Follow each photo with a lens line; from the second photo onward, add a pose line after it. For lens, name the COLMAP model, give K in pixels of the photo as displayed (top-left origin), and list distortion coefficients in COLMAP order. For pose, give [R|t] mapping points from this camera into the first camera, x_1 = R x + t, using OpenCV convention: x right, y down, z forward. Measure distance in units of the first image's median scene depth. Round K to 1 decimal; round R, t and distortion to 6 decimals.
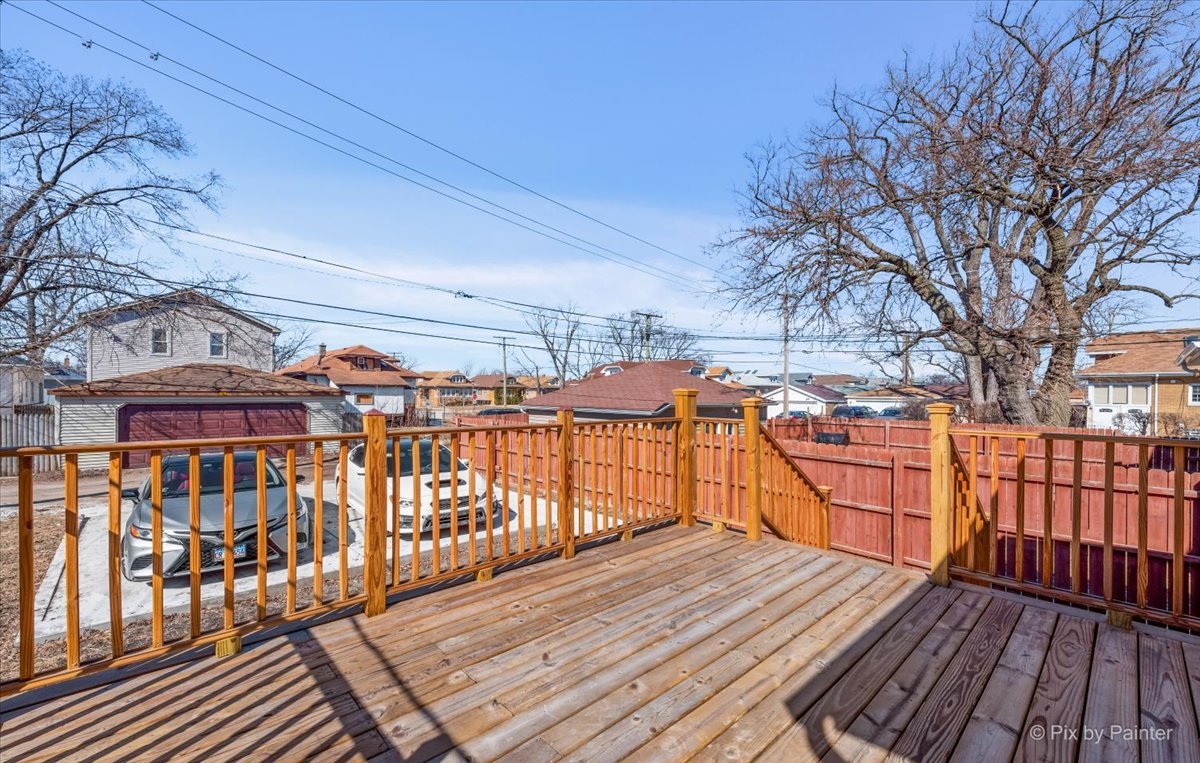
lens RADIAL K [[496.4, 0, 602.0], [0, 496.4, 387.1], [0, 0, 1]] dist [0.009927, -0.000164]
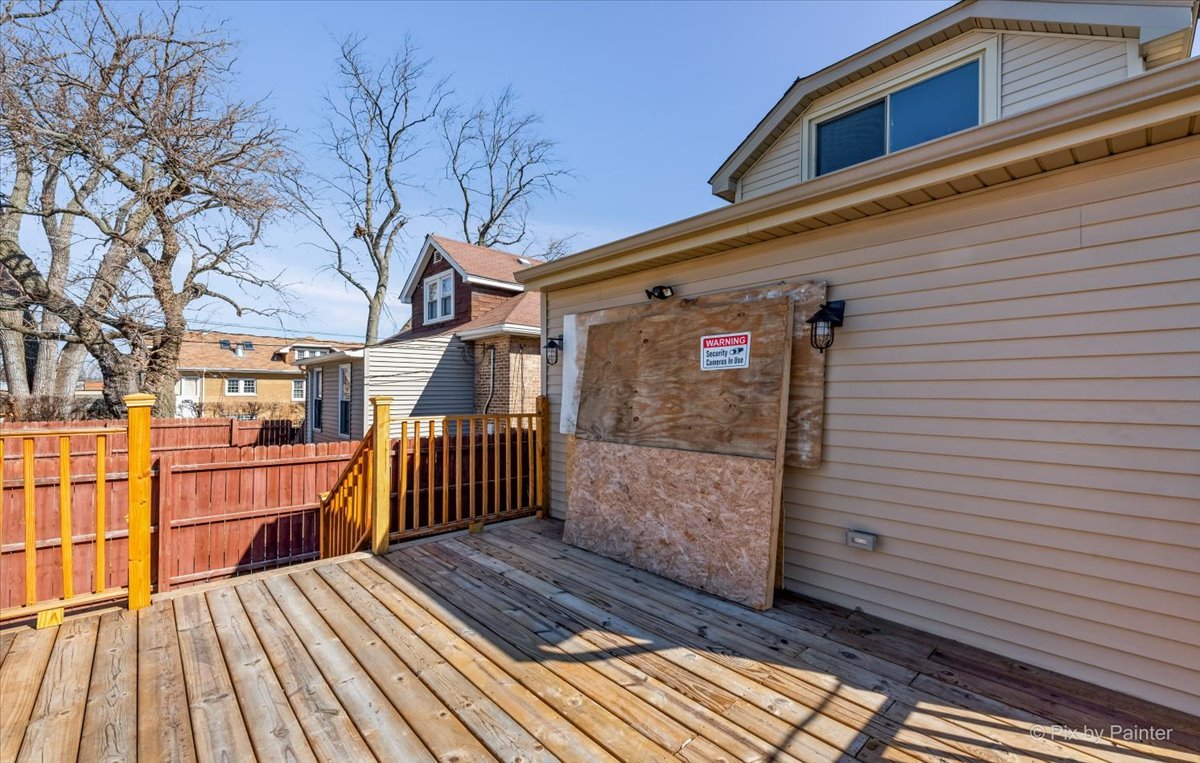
lens RADIAL K [[496.4, 0, 602.0], [0, 496.4, 387.1], [0, 0, 1]] dist [0.009927, -0.000164]
pose [[0.008218, 0.000443, 0.999966, -0.098670], [-0.016630, 0.999862, -0.000306, 0.000717], [-0.999828, -0.016627, 0.008224, 0.104044]]
